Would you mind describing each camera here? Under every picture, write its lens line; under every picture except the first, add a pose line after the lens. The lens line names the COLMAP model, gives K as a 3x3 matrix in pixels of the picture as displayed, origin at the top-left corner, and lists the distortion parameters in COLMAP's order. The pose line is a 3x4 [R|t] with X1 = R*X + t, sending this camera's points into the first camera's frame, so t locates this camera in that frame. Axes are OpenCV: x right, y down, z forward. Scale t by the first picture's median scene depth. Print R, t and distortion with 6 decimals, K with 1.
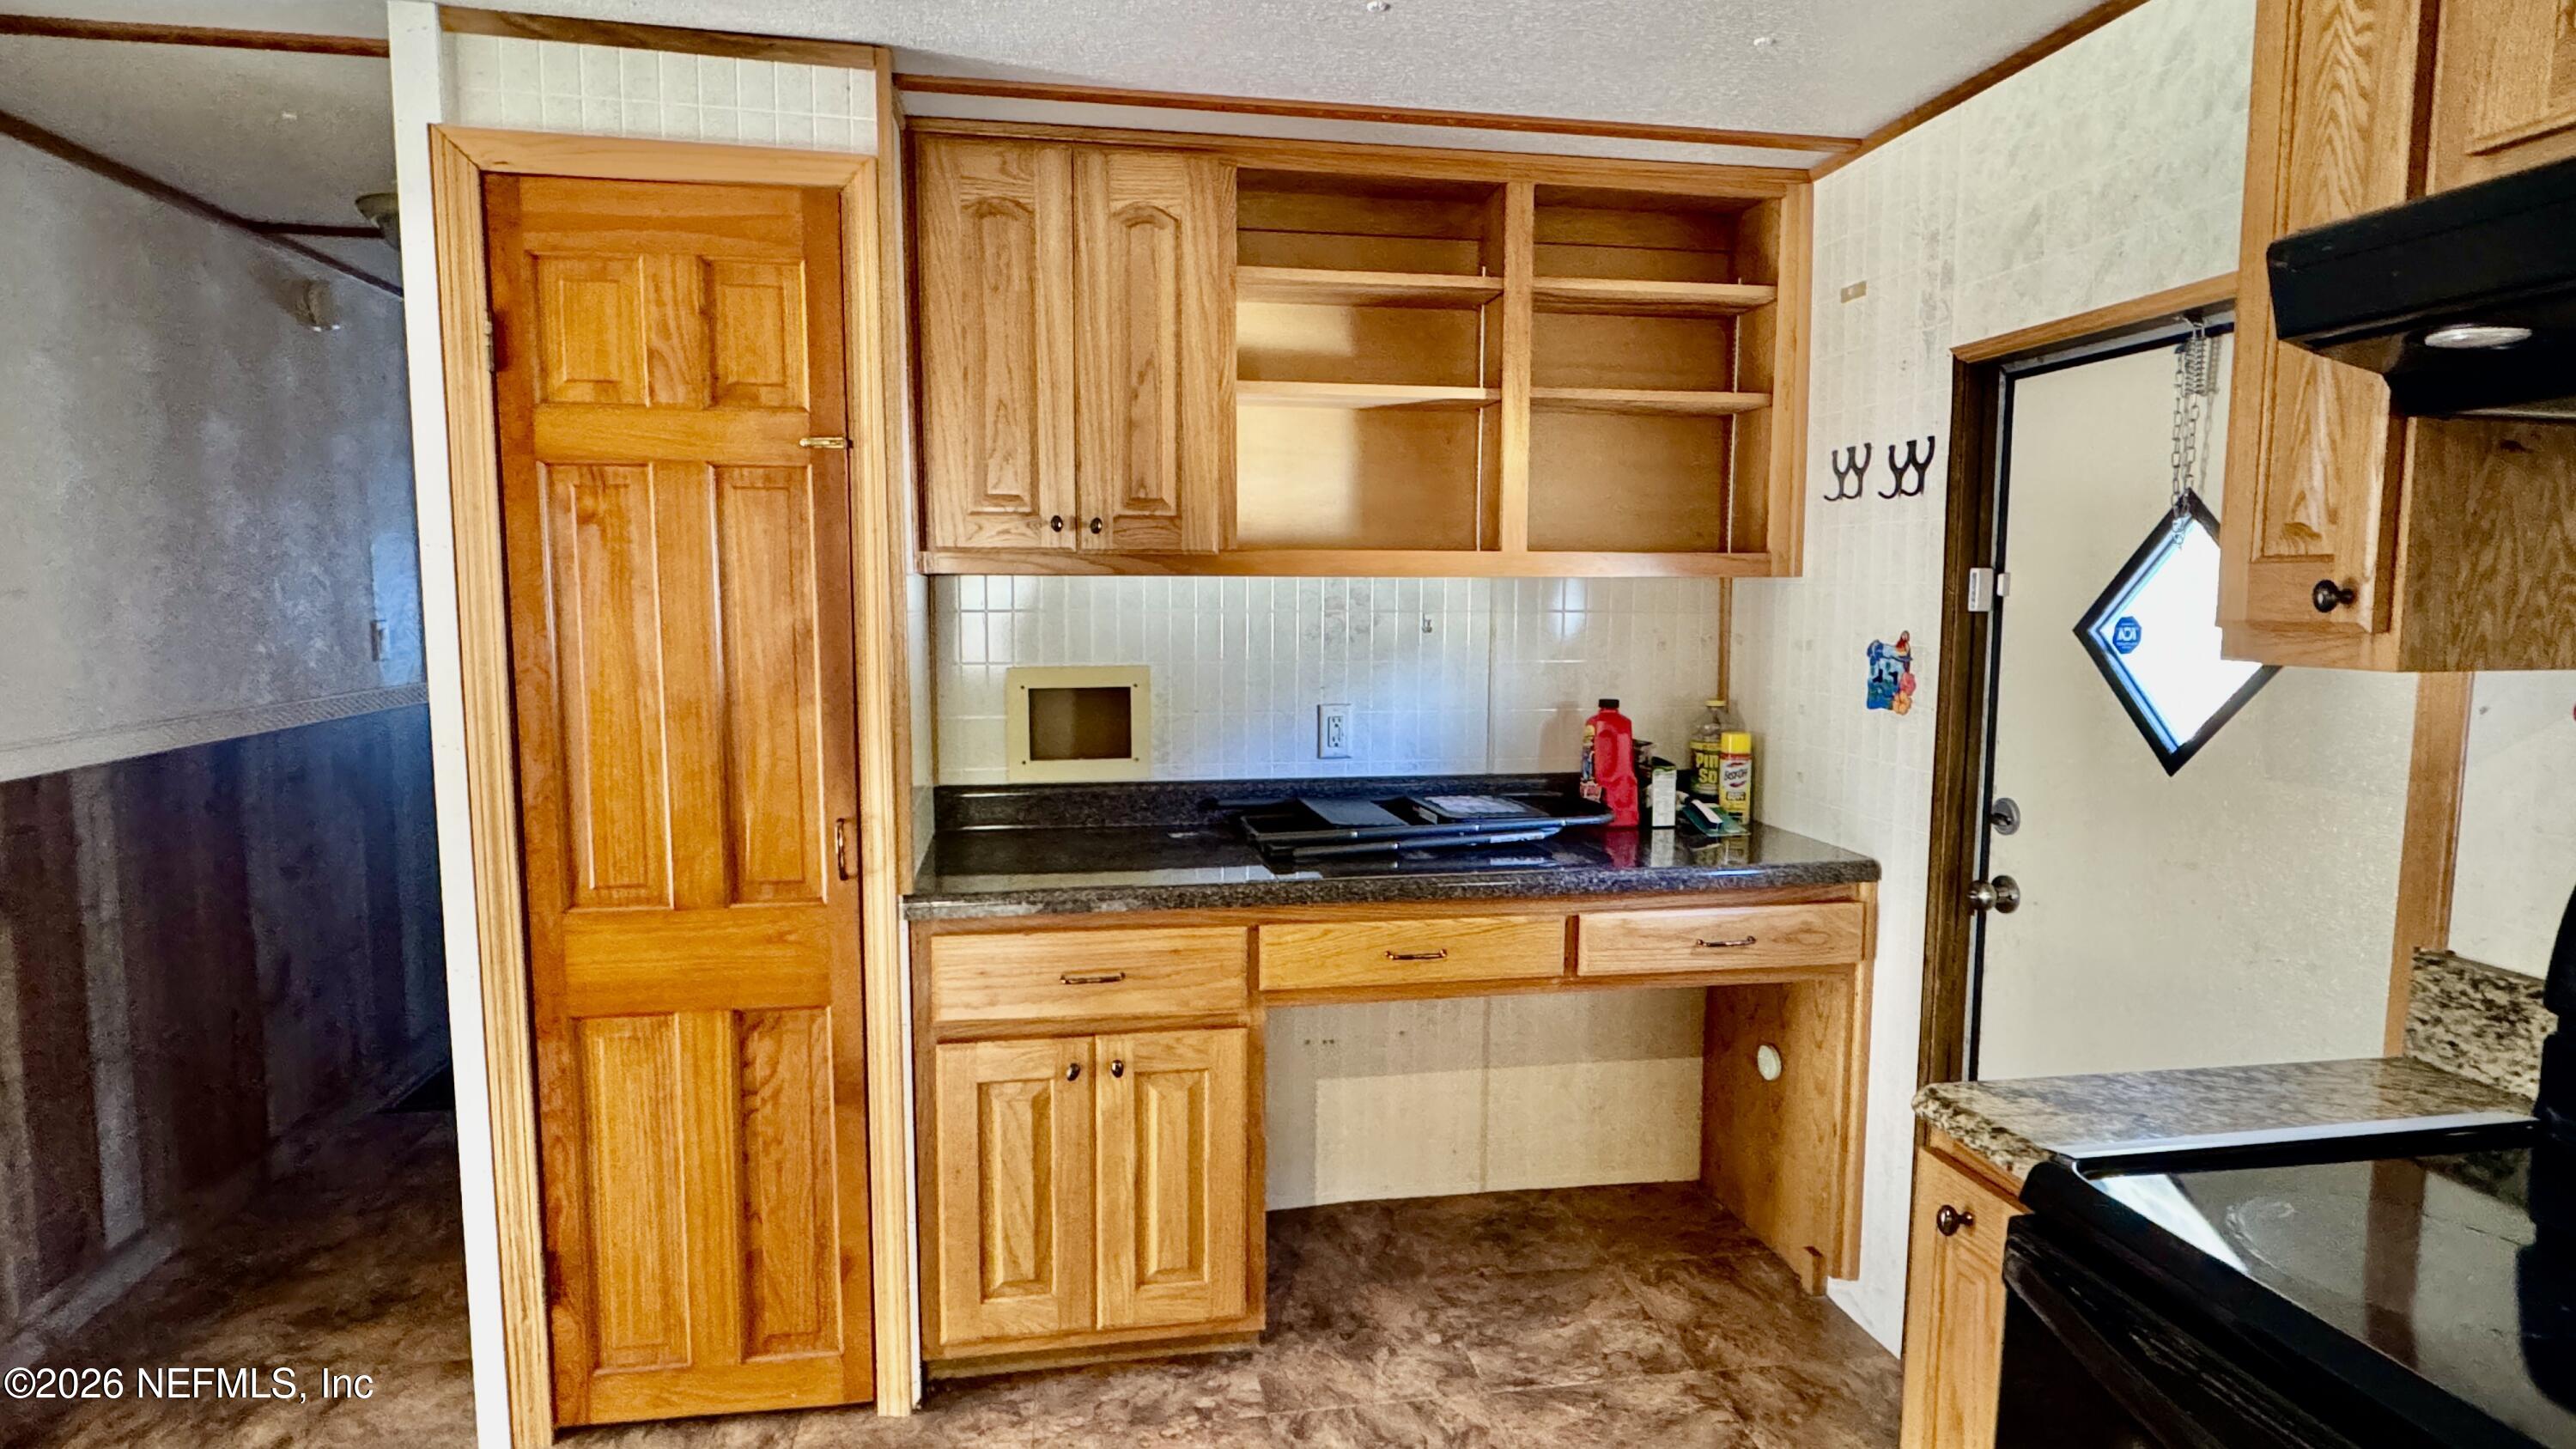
lens RADIAL K [[1330.4, 0, 1292.4], [0, 1330.4, 723.1], [0, 0, 1]] dist [0.000814, -0.000004]
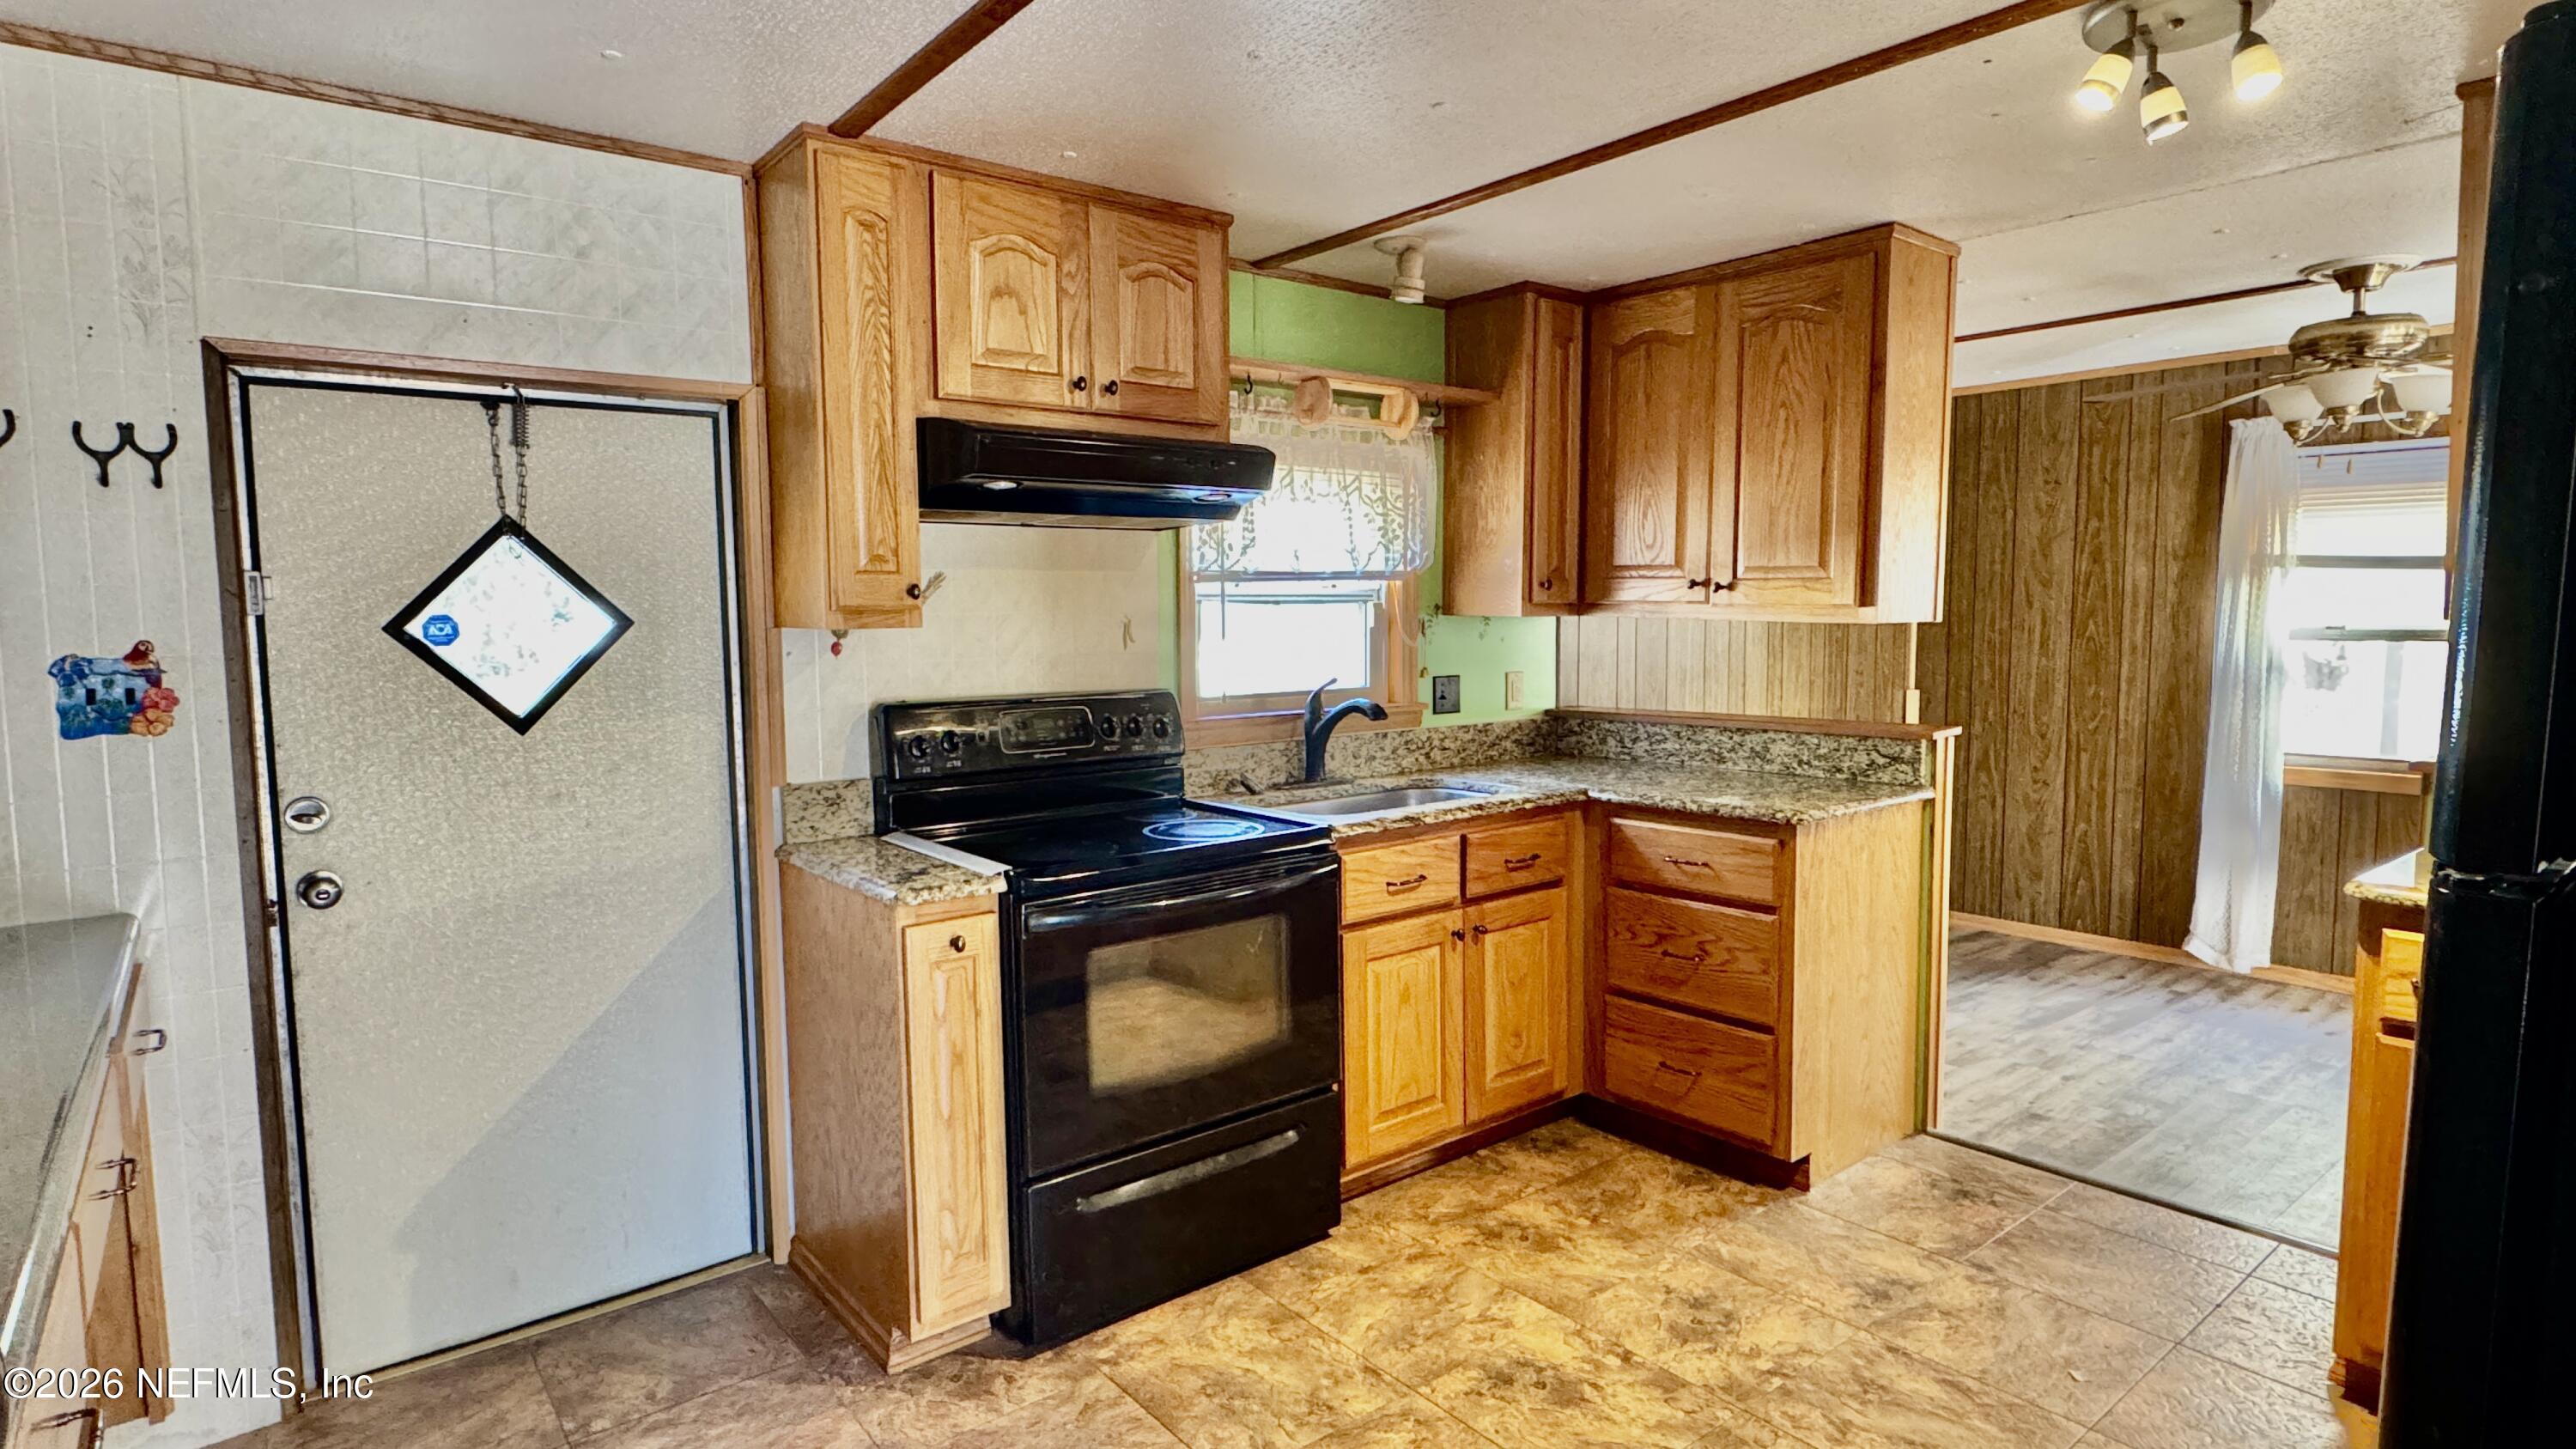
lens RADIAL K [[1330.4, 0, 1293.2], [0, 1330.4, 724.0], [0, 0, 1]] dist [0.000814, -0.000004]
pose [[-0.485442, -0.080384, 0.870565, -0.679545], [0.095313, 0.984963, 0.144095, -0.070135], [-0.869058, 0.152926, -0.470481, 0.768999]]
